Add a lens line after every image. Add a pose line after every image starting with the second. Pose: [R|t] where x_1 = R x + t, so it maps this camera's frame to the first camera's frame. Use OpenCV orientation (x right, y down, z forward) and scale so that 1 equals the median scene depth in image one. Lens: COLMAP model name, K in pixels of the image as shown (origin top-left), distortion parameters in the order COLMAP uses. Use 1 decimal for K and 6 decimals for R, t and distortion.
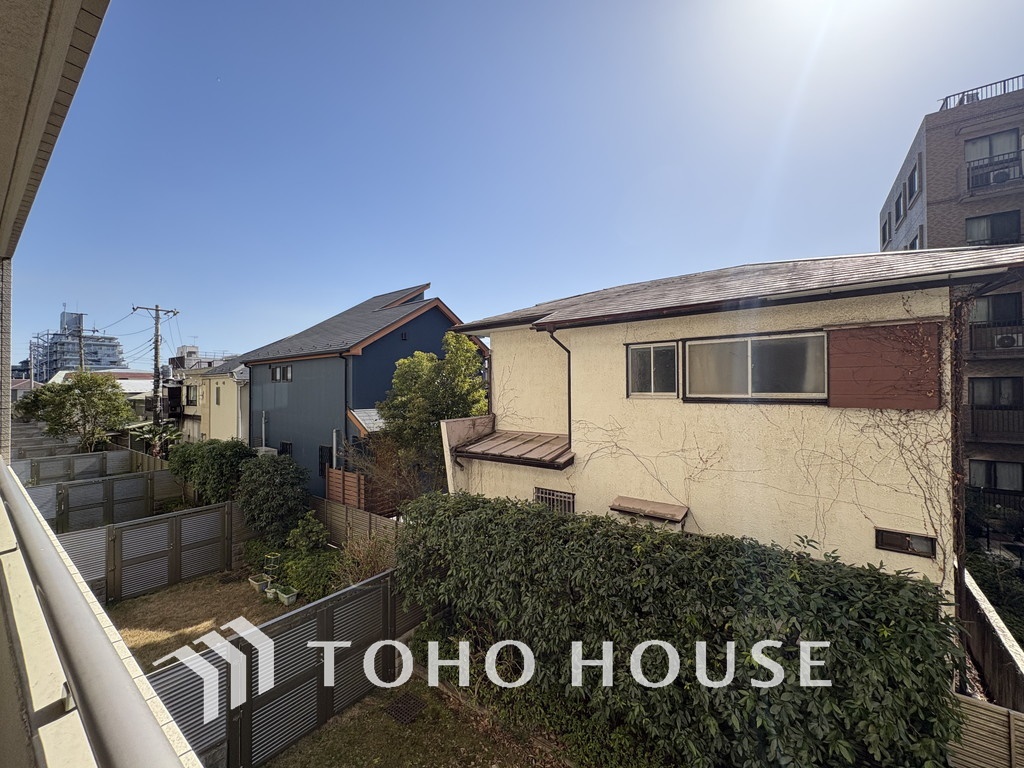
lens RADIAL K [[408.3, 0, 517.2], [0, 408.3, 383.7], [0, 0, 1]] dist [-0.000203, 0.000746]
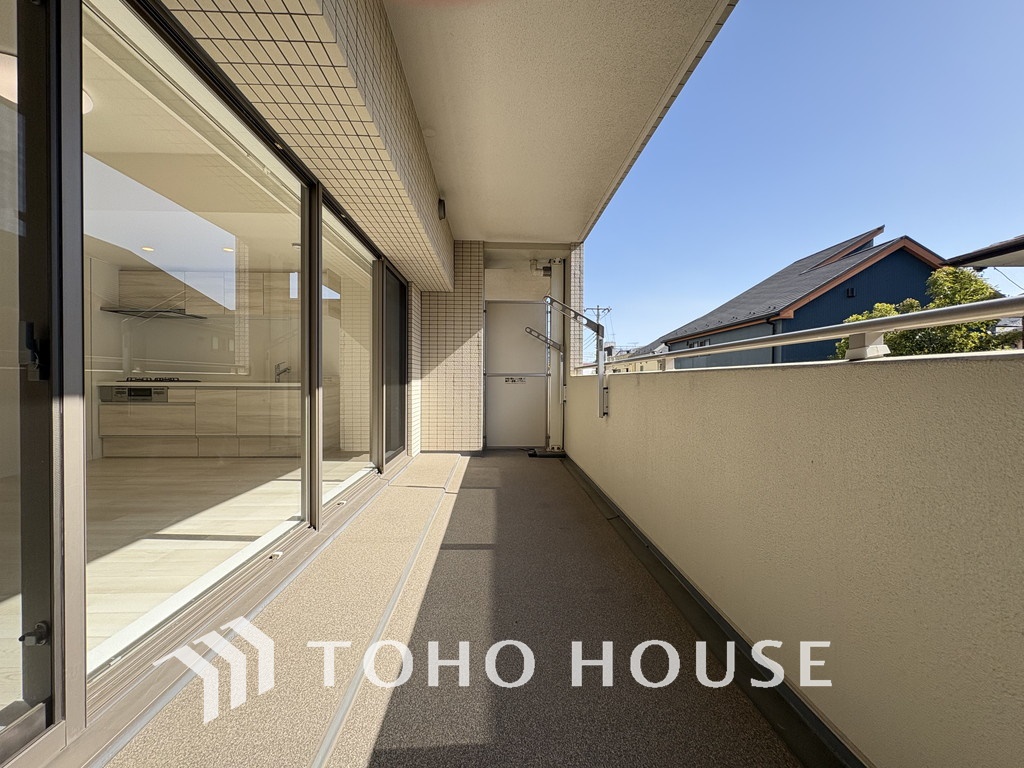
lens RADIAL K [[408.3, 0, 509.2], [0, 408.3, 383.6], [0, 0, 1]] dist [-0.000203, 0.000746]
pose [[0.622874, 0.015557, -0.782168, -0.062659], [-0.003306, 0.999846, 0.017253, 0.062082], [0.782315, -0.008161, 0.622829, -0.063519]]
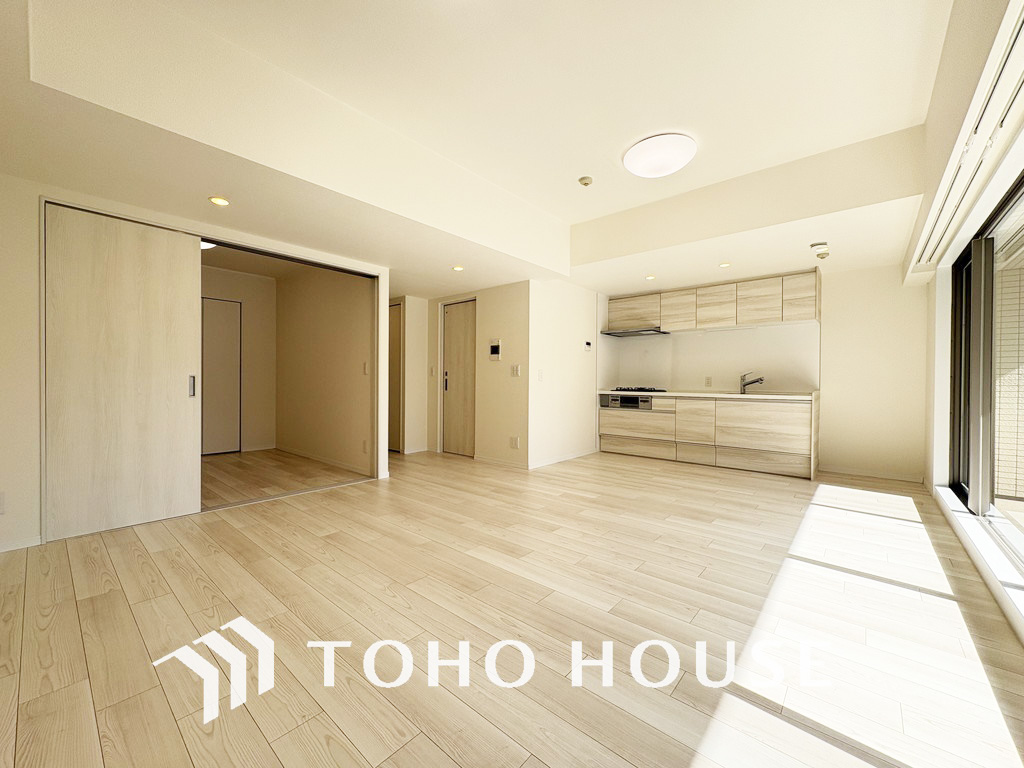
lens RADIAL K [[408.3, 0, 510.9], [0, 408.3, 382.3], [0, 0, 1]] dist [-0.000203, 0.000746]
pose [[-0.076719, 0.009242, -0.997010, -0.116057], [-0.001499, 0.999955, 0.009384, 0.053771], [0.997052, 0.002215, -0.076701, -0.197751]]
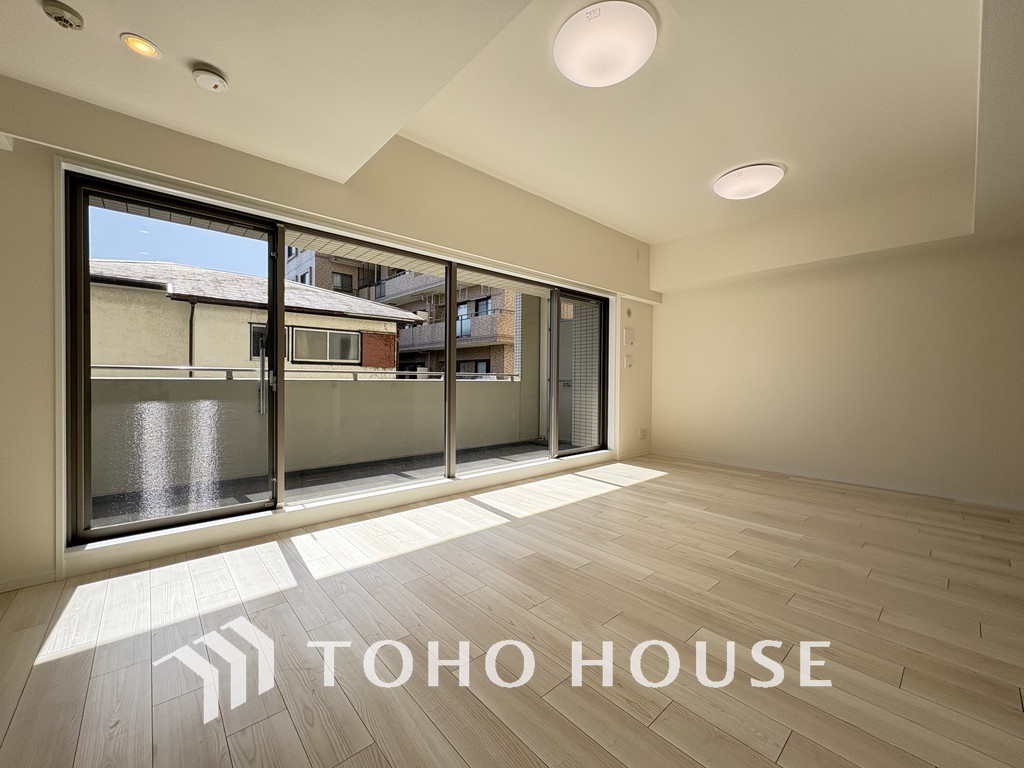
lens RADIAL K [[408.3, 0, 515.8], [0, 408.3, 384.5], [0, 0, 1]] dist [-0.000203, 0.000746]
pose [[0.197382, -0.002925, 0.980322, -0.570619], [-0.014895, 0.999871, 0.005982, 0.058472], [-0.980214, -0.015783, 0.197313, -0.123256]]
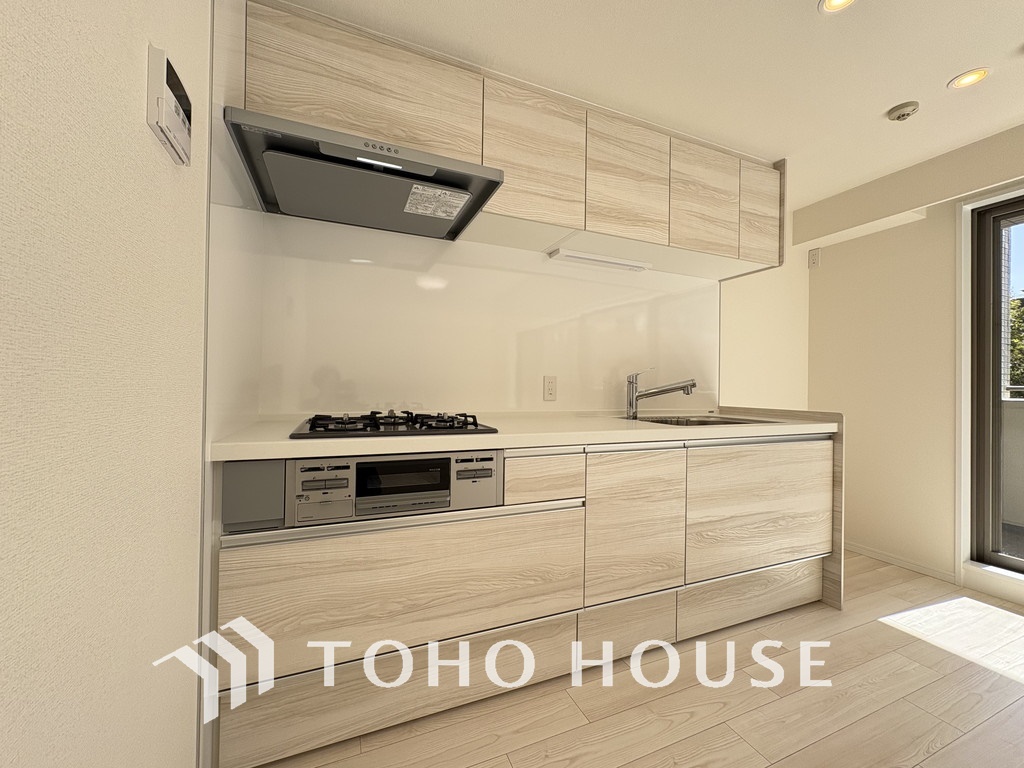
lens RADIAL K [[408.3, 0, 508.1], [0, 408.3, 380.6], [0, 0, 1]] dist [-0.000203, 0.000746]
pose [[0.858954, 0.011385, -0.511926, -0.524334], [-0.016876, 0.999839, -0.006080, 0.055034], [0.511774, 0.013862, 0.859008, -0.170964]]
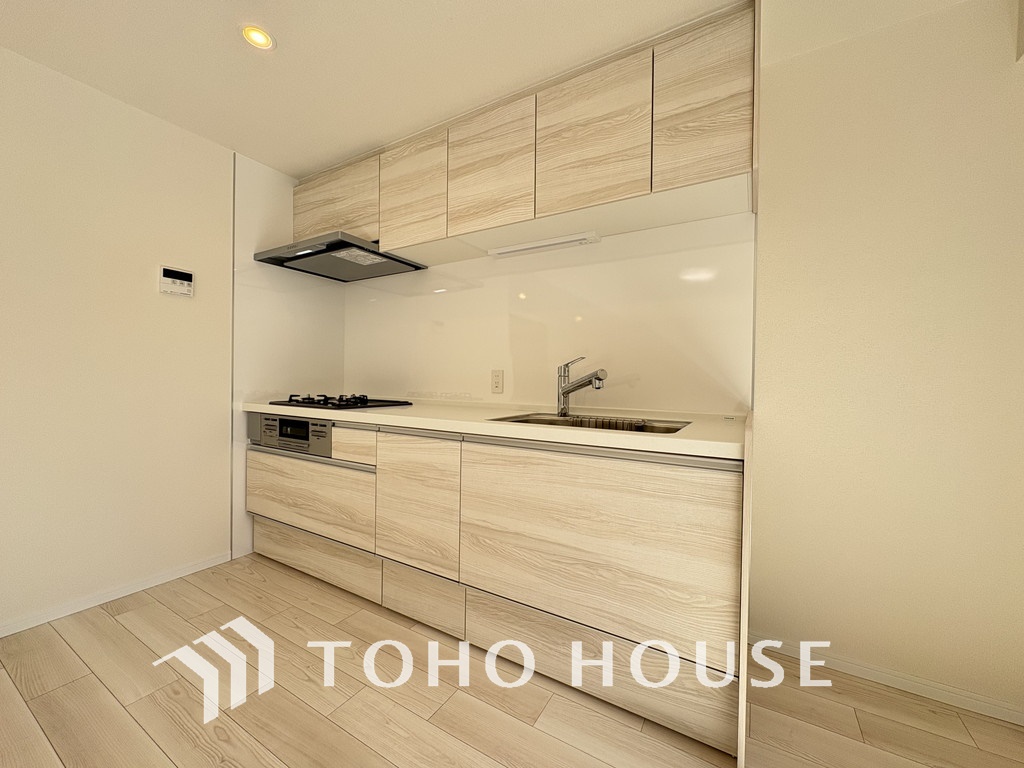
lens RADIAL K [[408.3, 0, 513.4], [0, 408.3, 381.7], [0, 0, 1]] dist [-0.000203, 0.000746]
pose [[0.101228, 0.009176, -0.994821, -0.410815], [-0.010548, 0.999911, 0.008150, 0.055336], [0.994807, 0.009668, 0.101316, -0.020134]]
